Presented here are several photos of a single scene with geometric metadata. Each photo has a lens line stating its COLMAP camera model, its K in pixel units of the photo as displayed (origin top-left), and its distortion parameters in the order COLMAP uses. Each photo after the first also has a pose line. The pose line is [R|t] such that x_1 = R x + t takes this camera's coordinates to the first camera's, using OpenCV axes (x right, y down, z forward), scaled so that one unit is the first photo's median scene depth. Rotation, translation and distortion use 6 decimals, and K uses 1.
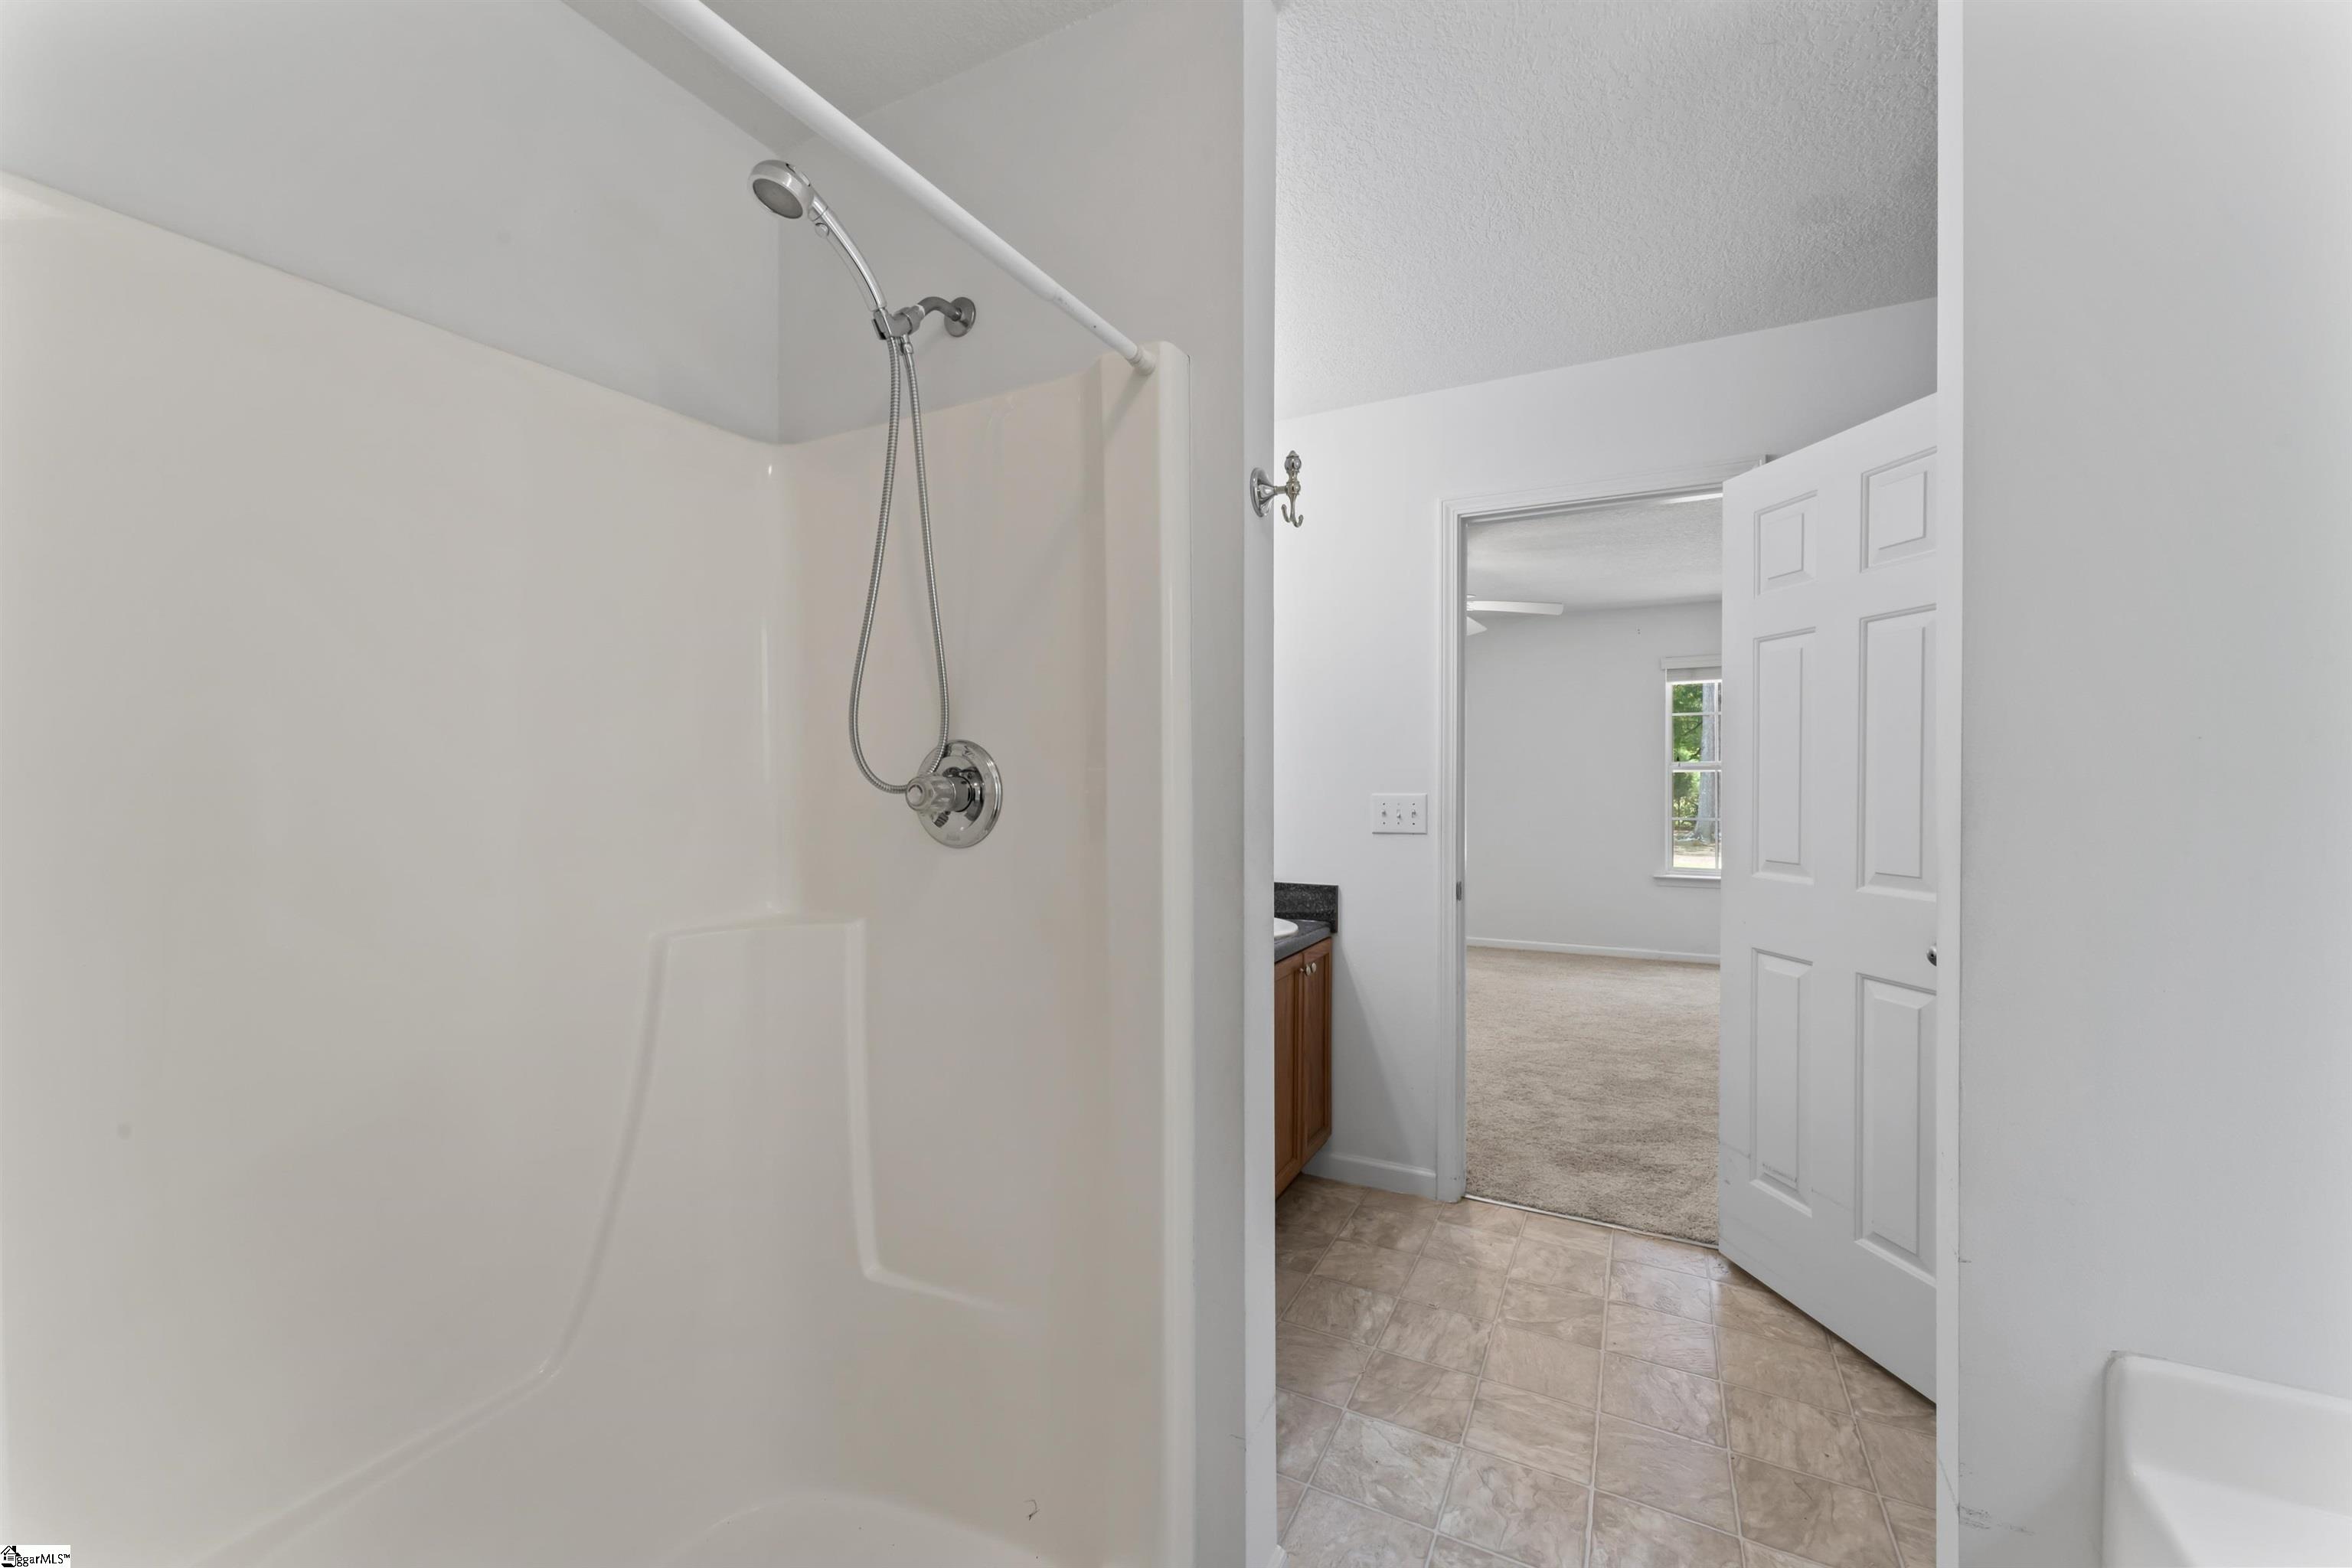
lens RADIAL K [[932.9, 0, 1176.1], [0, 932.9, 779.9], [0, 0, 1]] dist [0.002653, 0.000114]
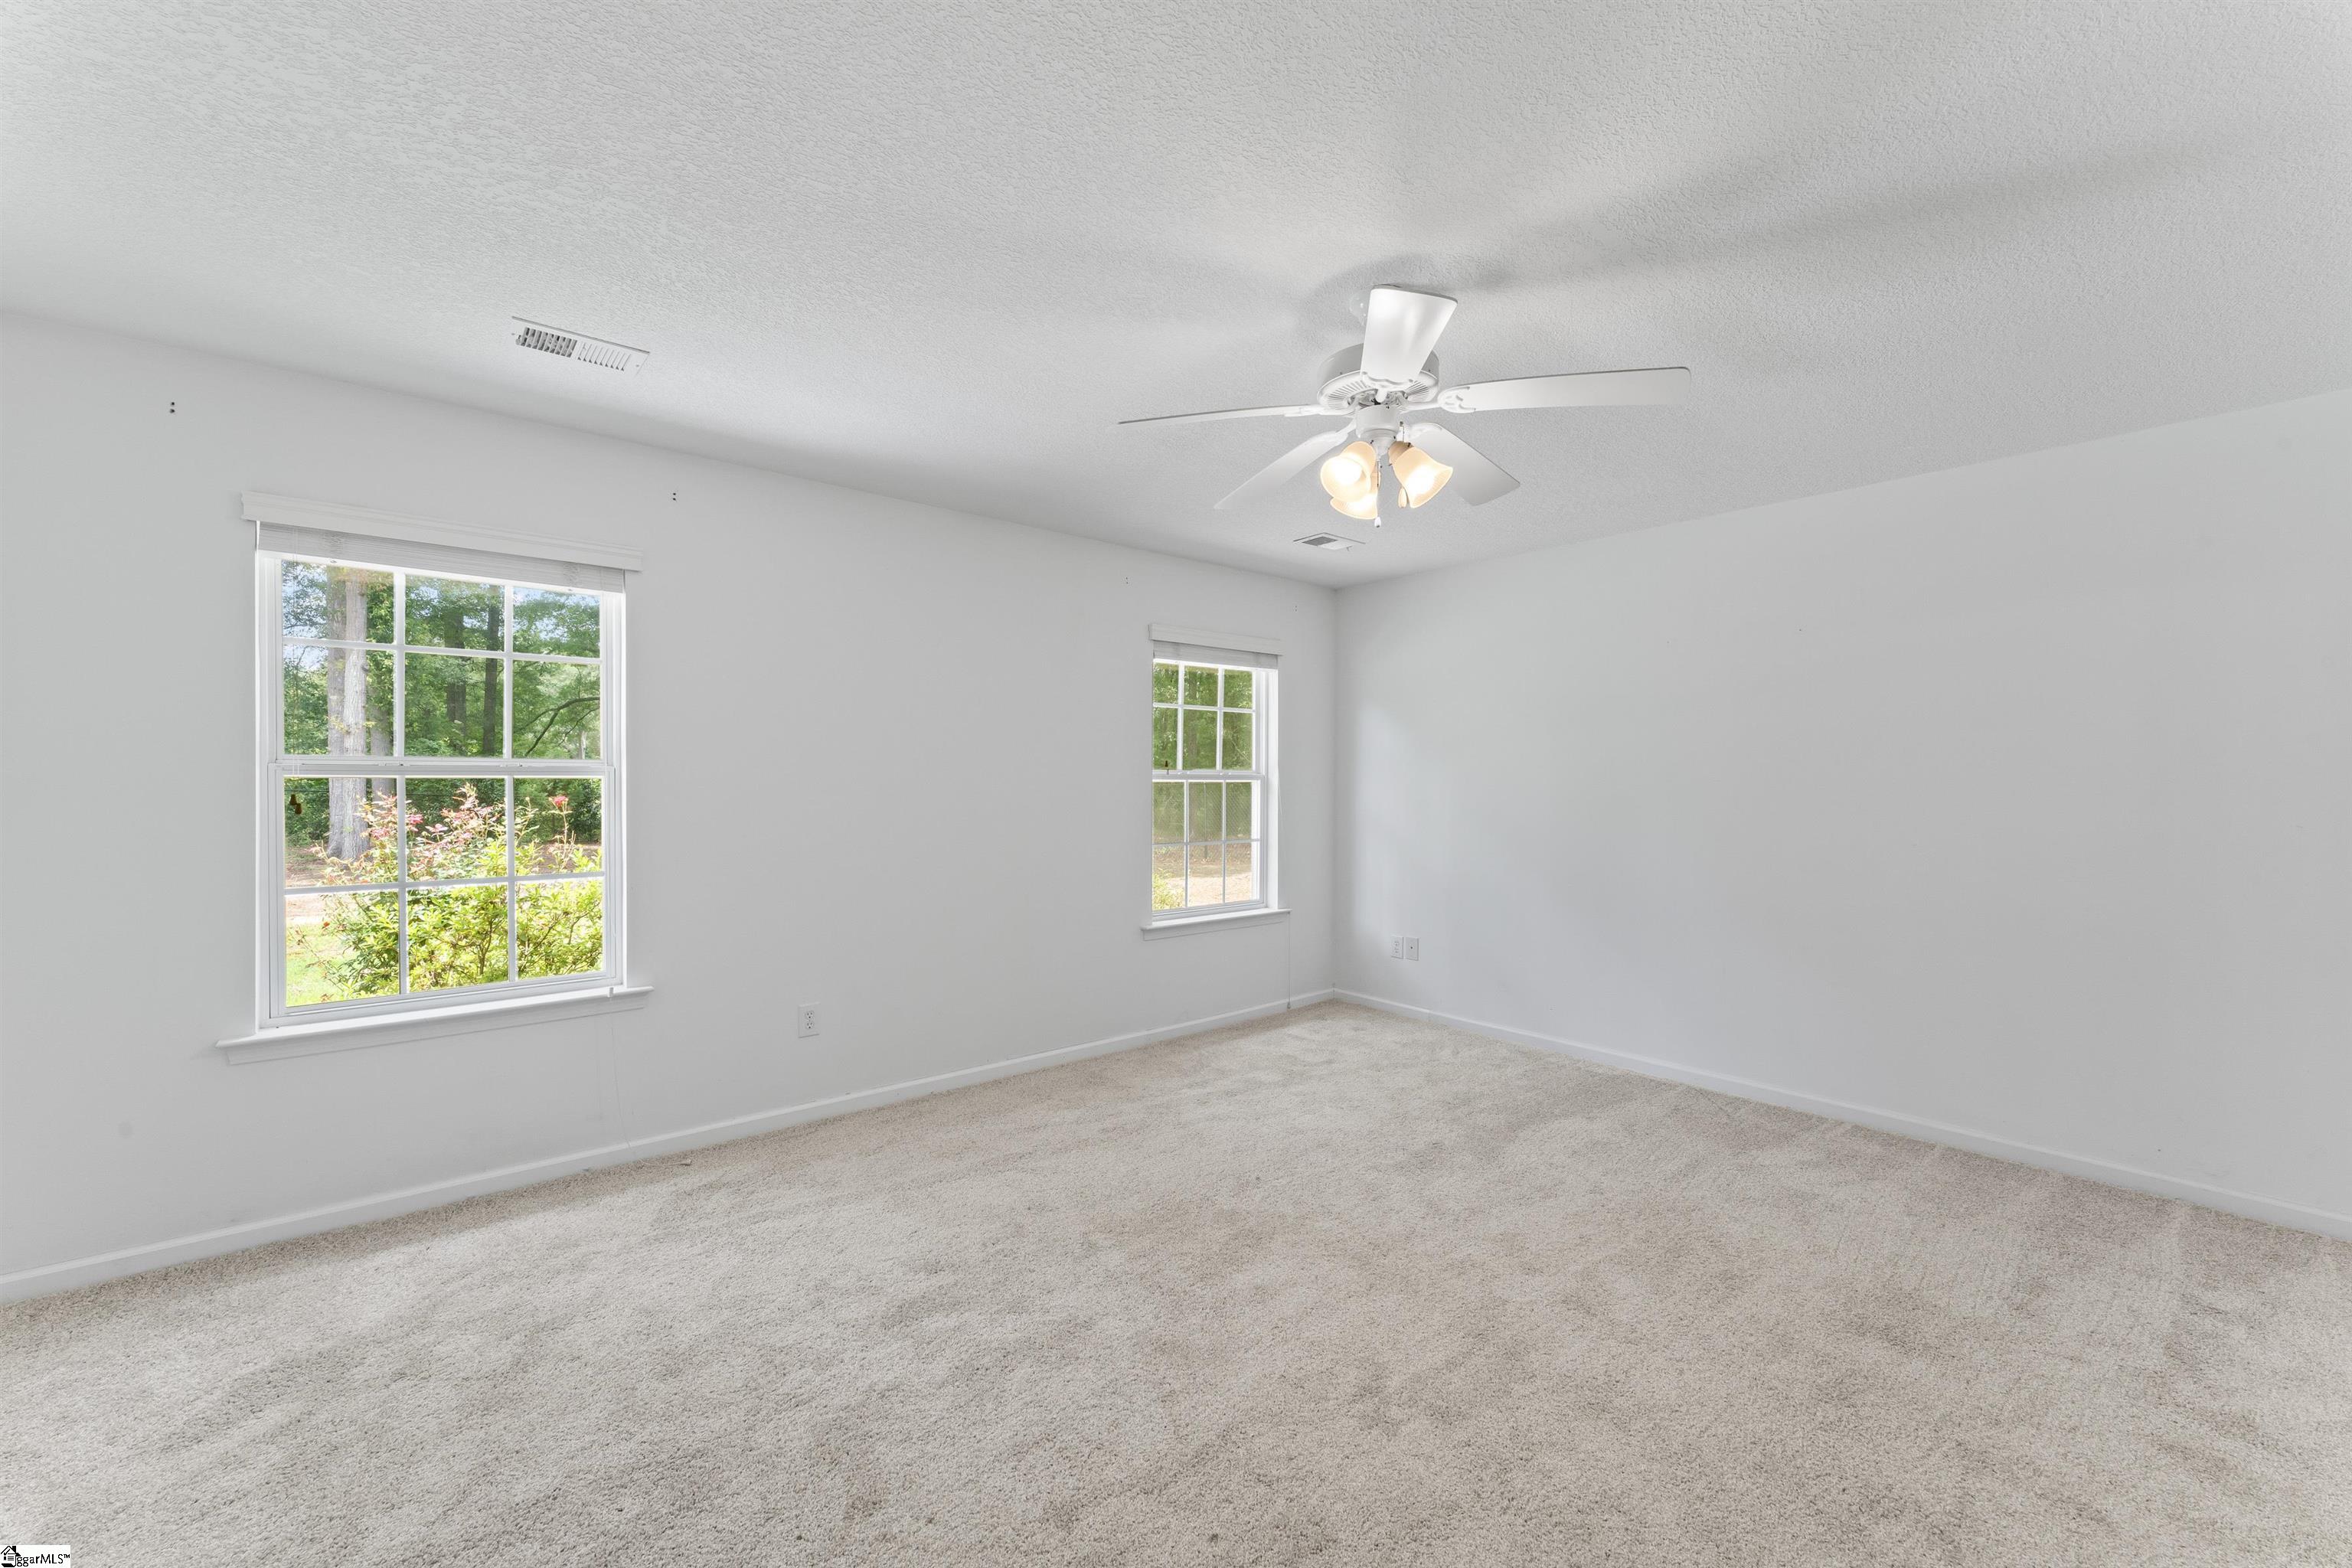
lens RADIAL K [[932.9, 0, 1189.5], [0, 932.9, 785.6], [0, 0, 1]] dist [0.002653, 0.000114]
pose [[0.388418, 0.000532, 0.921483, -0.239677], [0.000425, 1.000000, -0.000757, -0.009951], [-0.921483, 0.000686, 0.388418, 1.287516]]
